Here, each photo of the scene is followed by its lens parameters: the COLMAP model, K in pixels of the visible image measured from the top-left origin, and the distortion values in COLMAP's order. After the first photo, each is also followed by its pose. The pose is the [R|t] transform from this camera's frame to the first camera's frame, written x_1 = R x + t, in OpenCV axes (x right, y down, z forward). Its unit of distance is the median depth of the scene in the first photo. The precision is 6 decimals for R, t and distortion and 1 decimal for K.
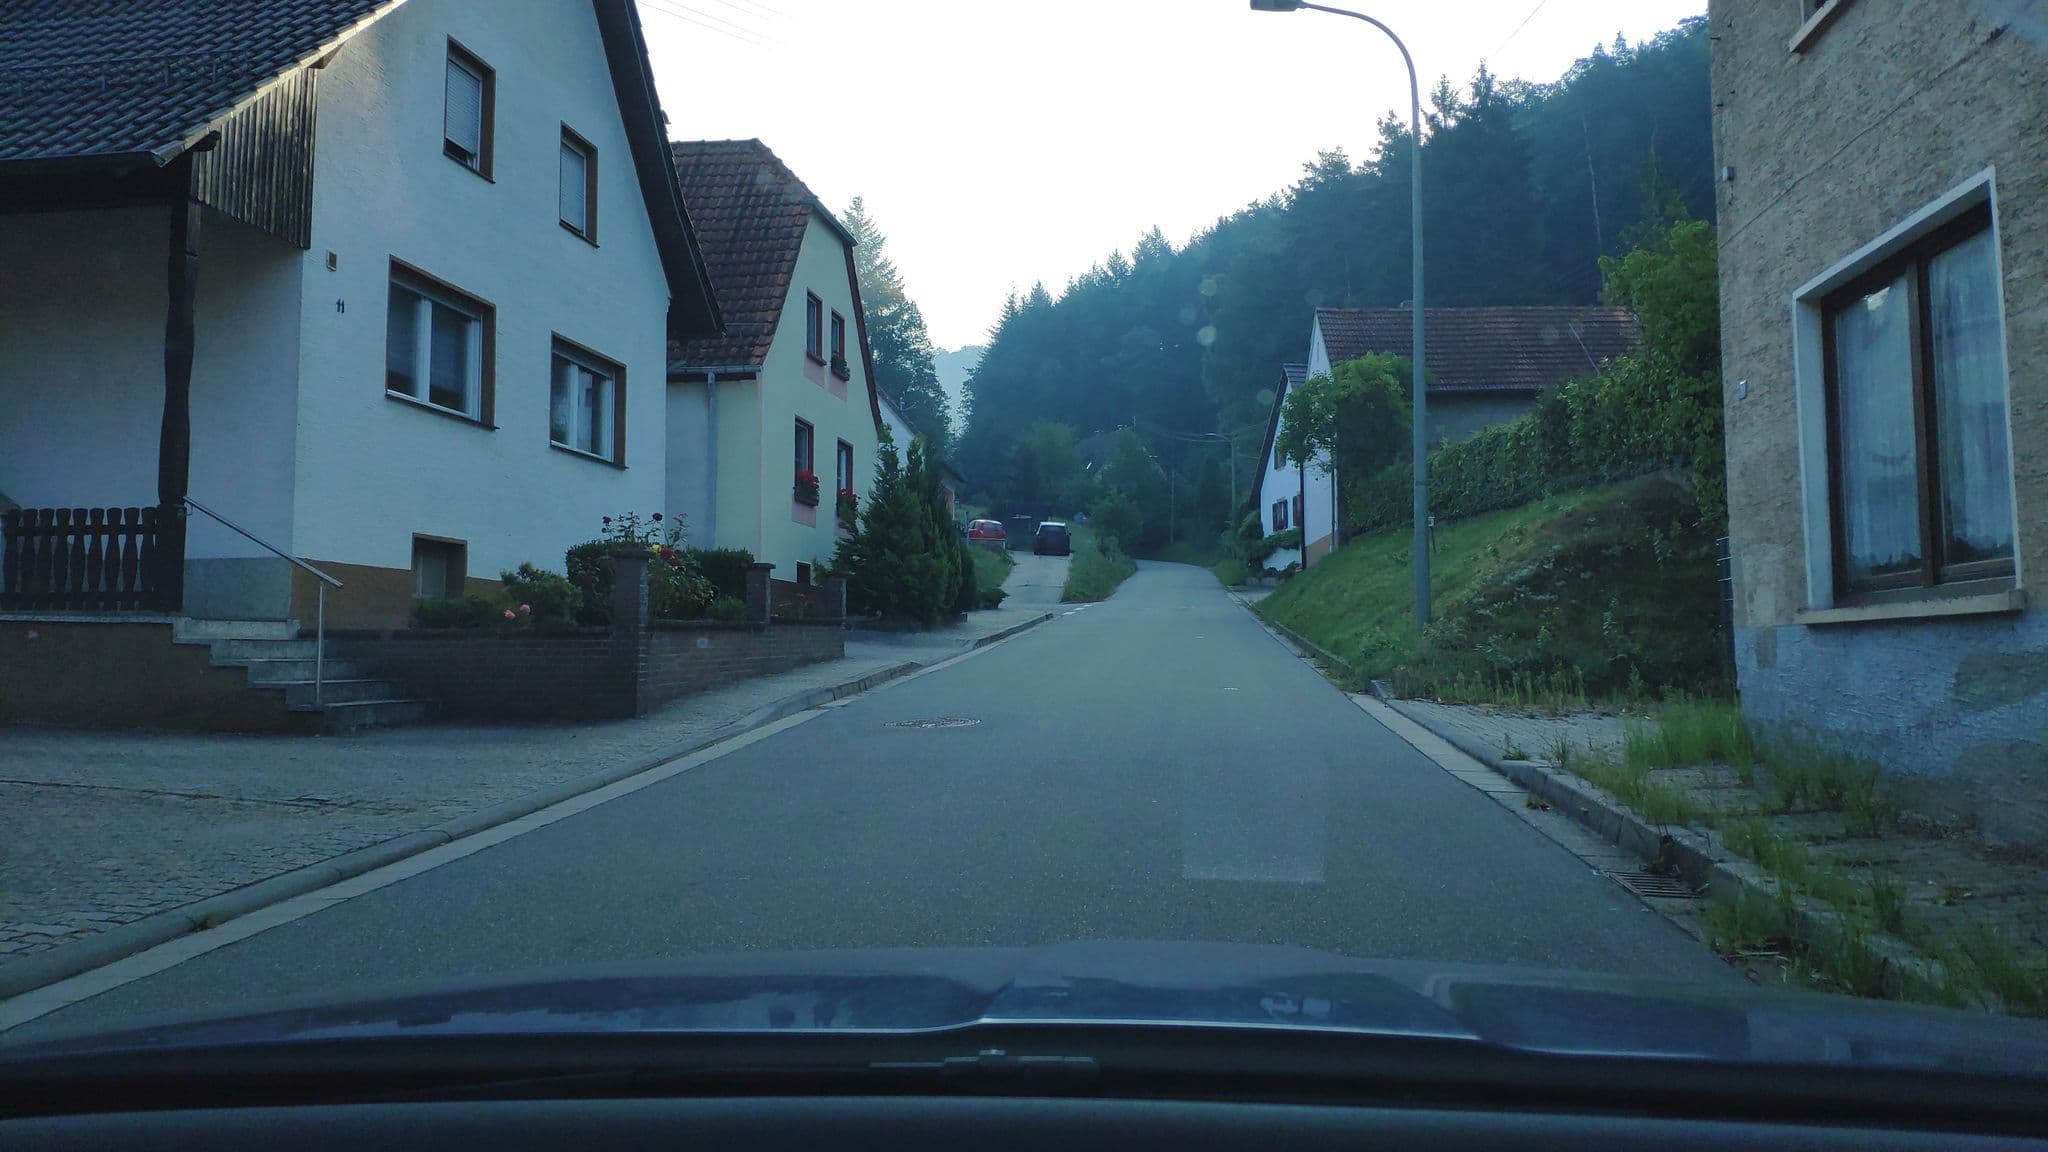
lens RADIAL K [[1426.7, 0, 1024.0], [0, 1426.7, 576.0], [0, 0, 1]] dist [0.001648, -0.000277]
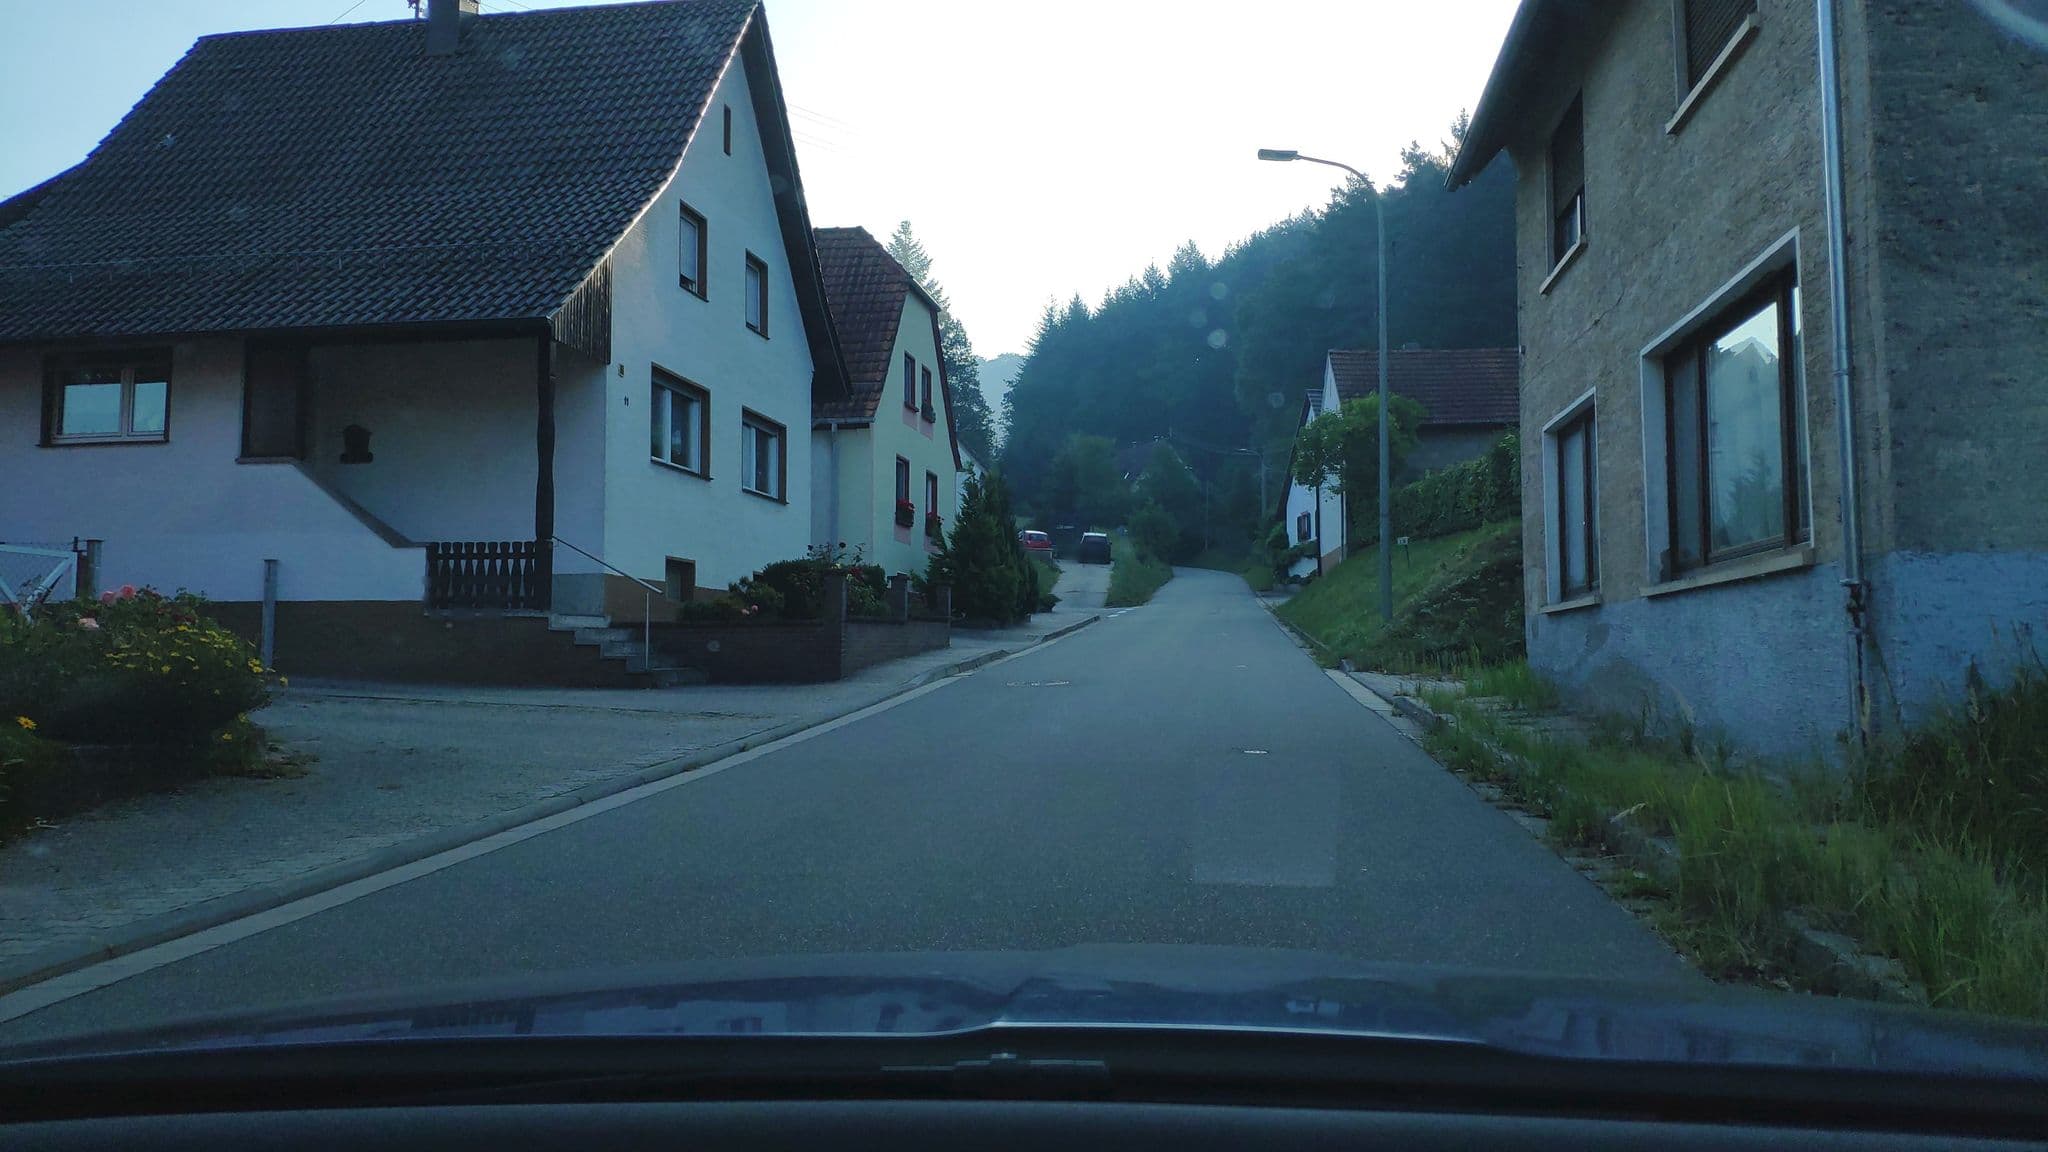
lens RADIAL K [[1426.7, 0, 1024.0], [0, 1426.7, 576.0], [0, 0, 1]] dist [0.001648, -0.000277]
pose [[0.999685, -0.001079, -0.025057, -0.018429], [0.000978, 0.999991, -0.004064, -0.001892], [0.025061, 0.004038, 0.999678, -0.231624]]
